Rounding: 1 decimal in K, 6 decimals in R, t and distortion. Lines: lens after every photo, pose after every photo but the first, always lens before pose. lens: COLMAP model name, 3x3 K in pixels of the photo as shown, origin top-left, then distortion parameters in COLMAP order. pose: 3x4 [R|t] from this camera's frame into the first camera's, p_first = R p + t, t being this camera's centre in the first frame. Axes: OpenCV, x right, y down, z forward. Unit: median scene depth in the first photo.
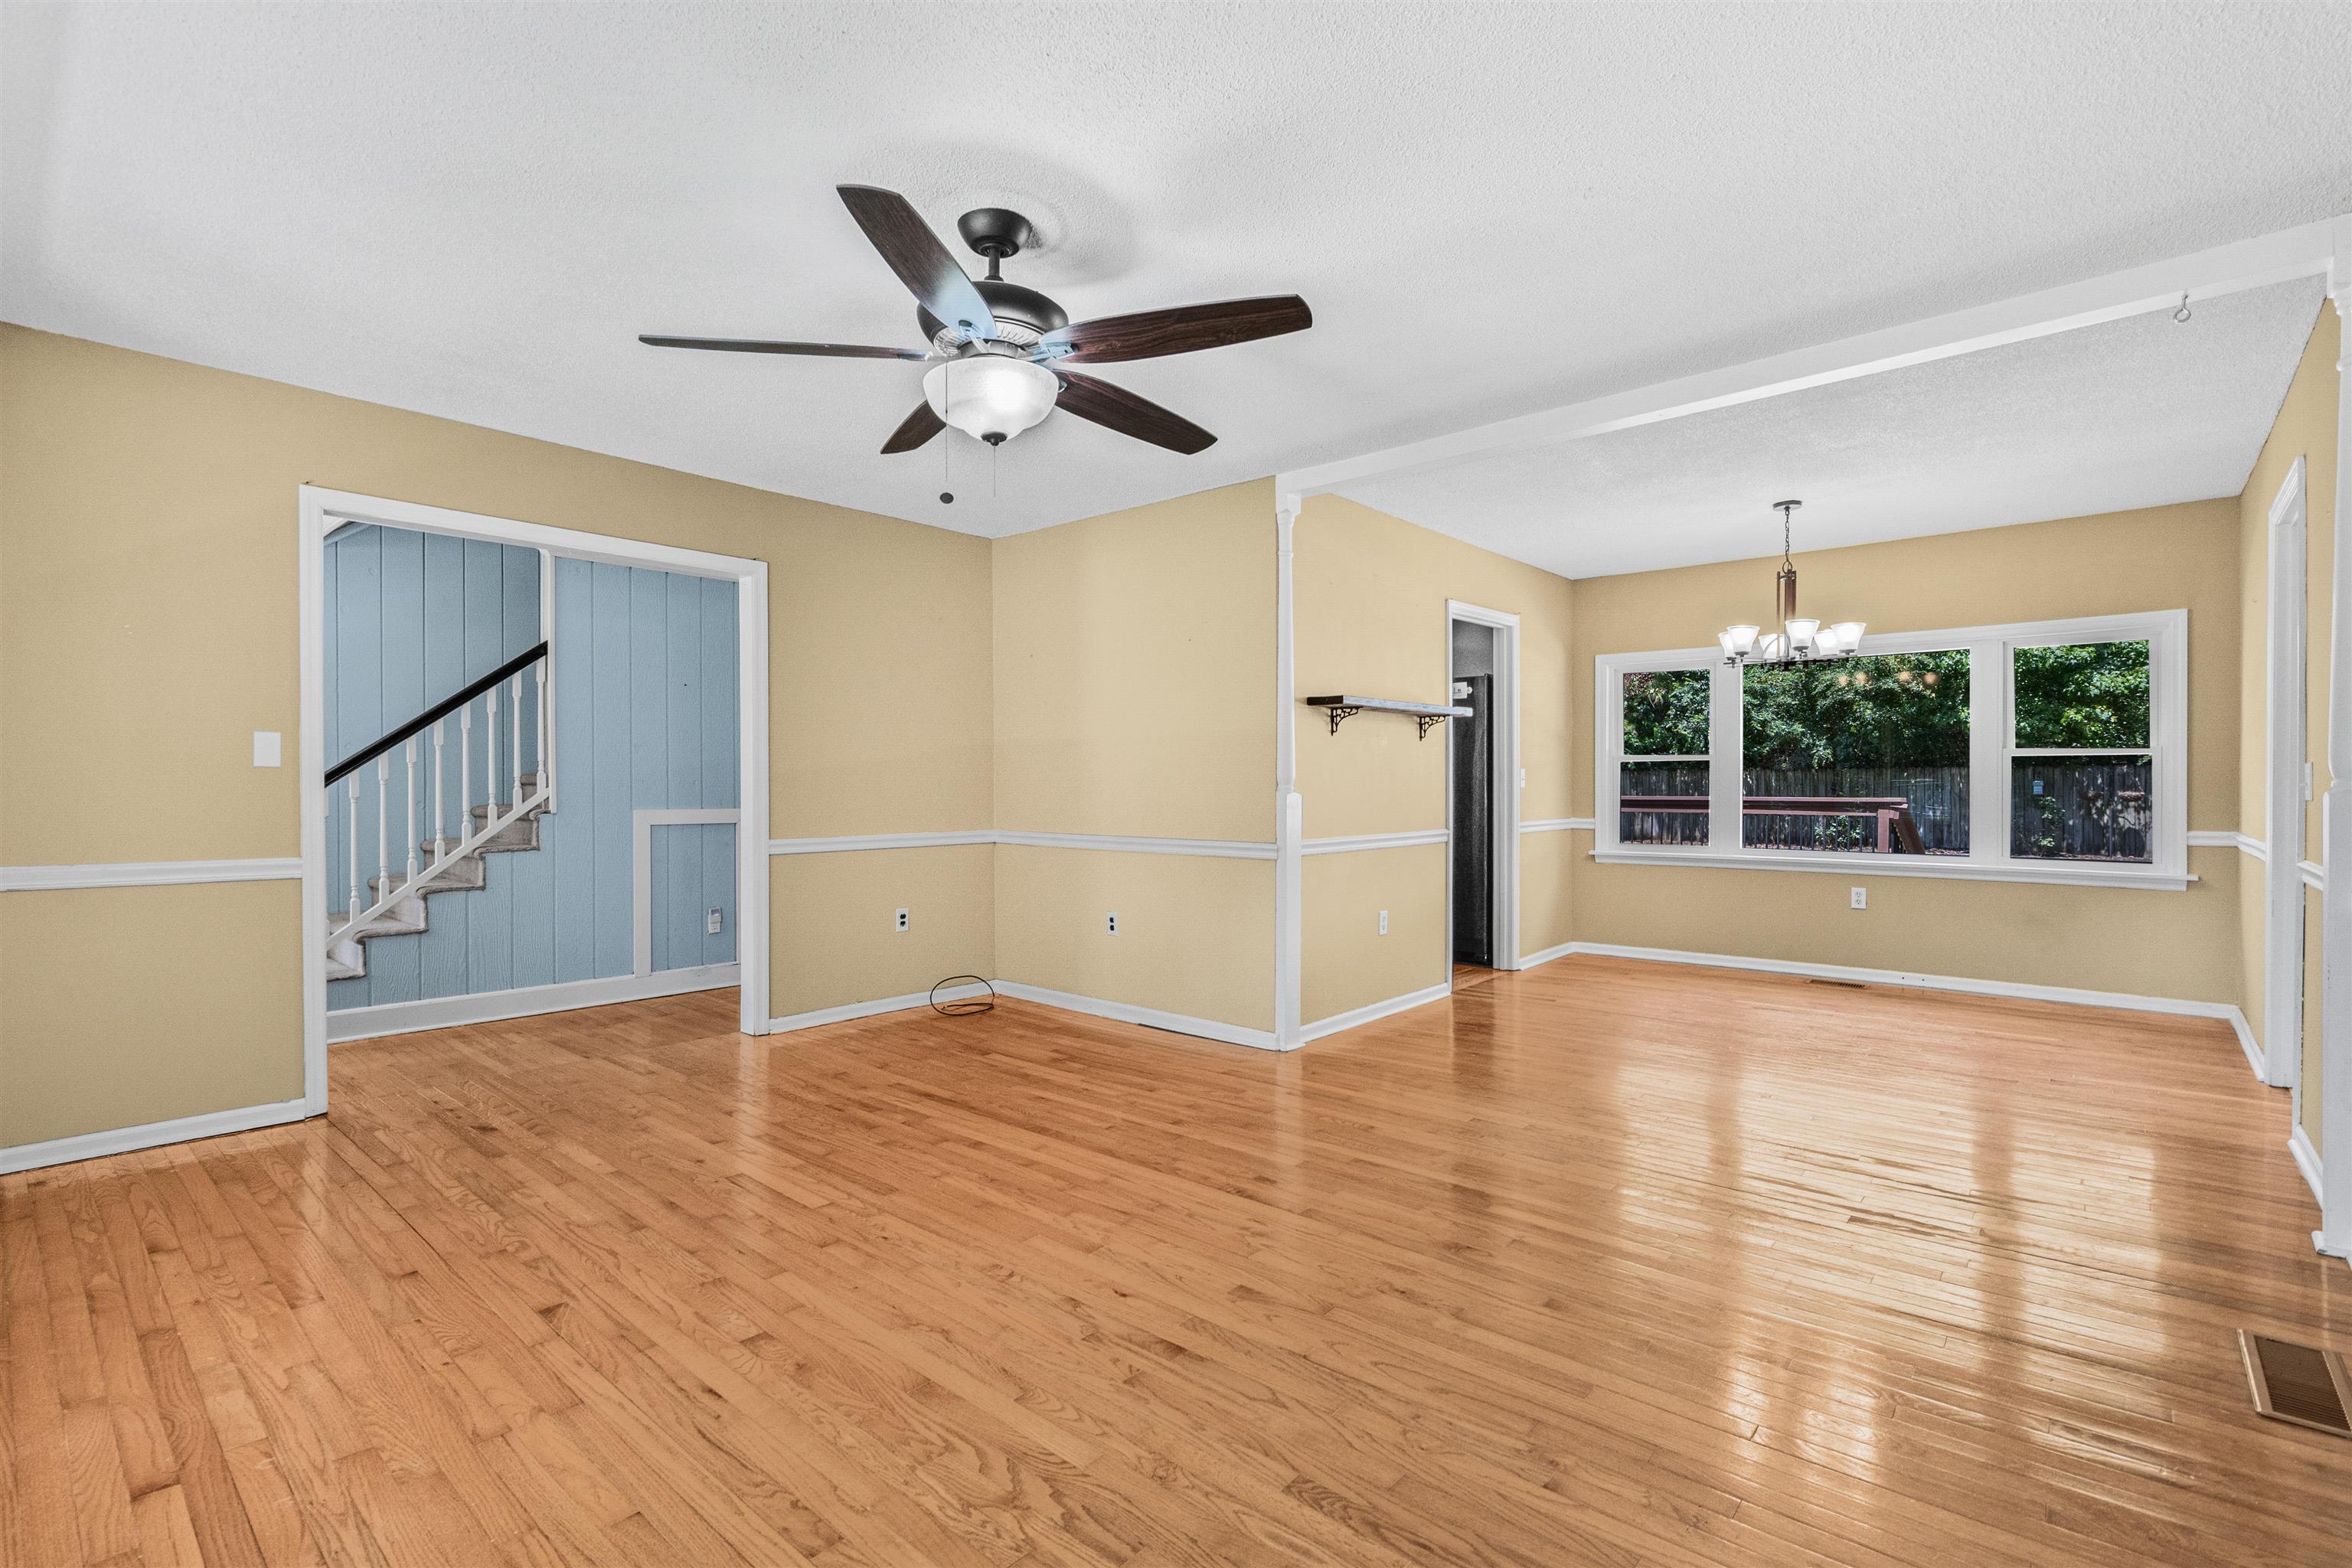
lens RADIAL K [[1070.7, 0, 1153.0], [0, 1070.7, 787.5], [0, 0, 1]] dist [-0.011256, 0.003565]
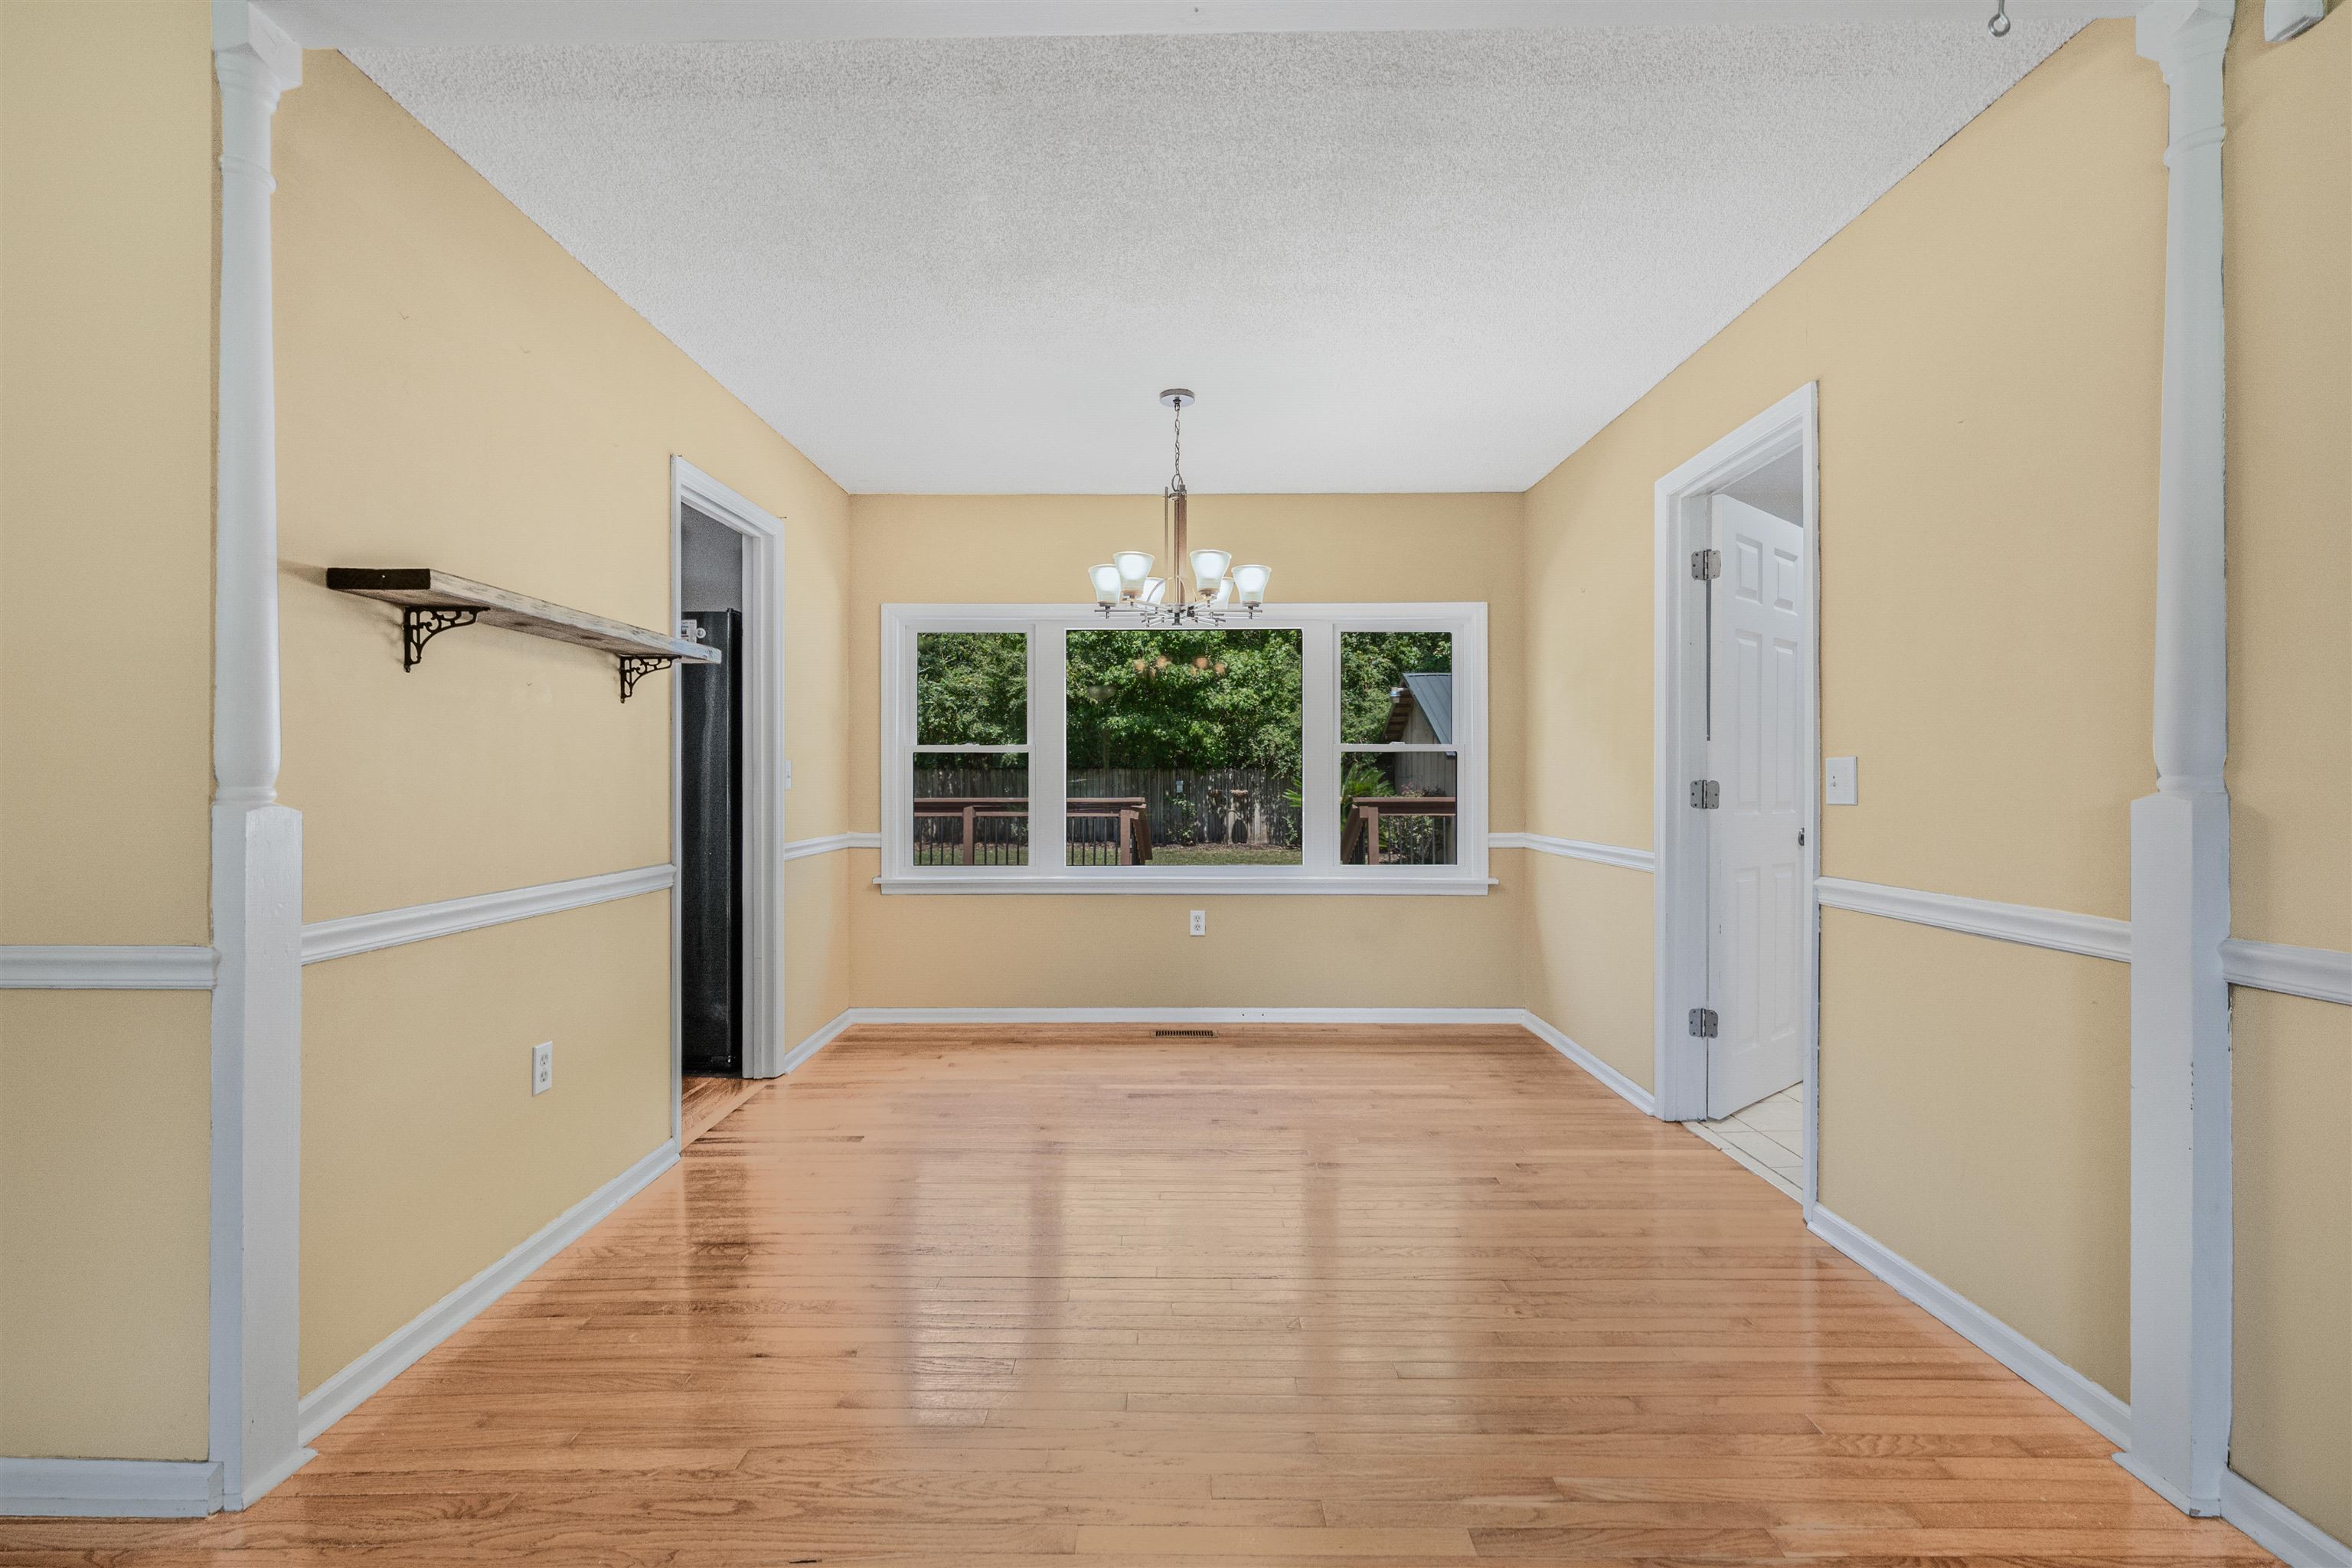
lens RADIAL K [[1070.7, 0, 1163.2], [0, 1070.7, 779.8], [0, 0, 1]] dist [-0.011256, 0.003565]
pose [[0.743714, 0.001749, 0.668496, 0.091993], [0.002699, 0.999981, -0.005619, -0.001515], [-0.668493, 0.005983, 0.743694, 0.410877]]
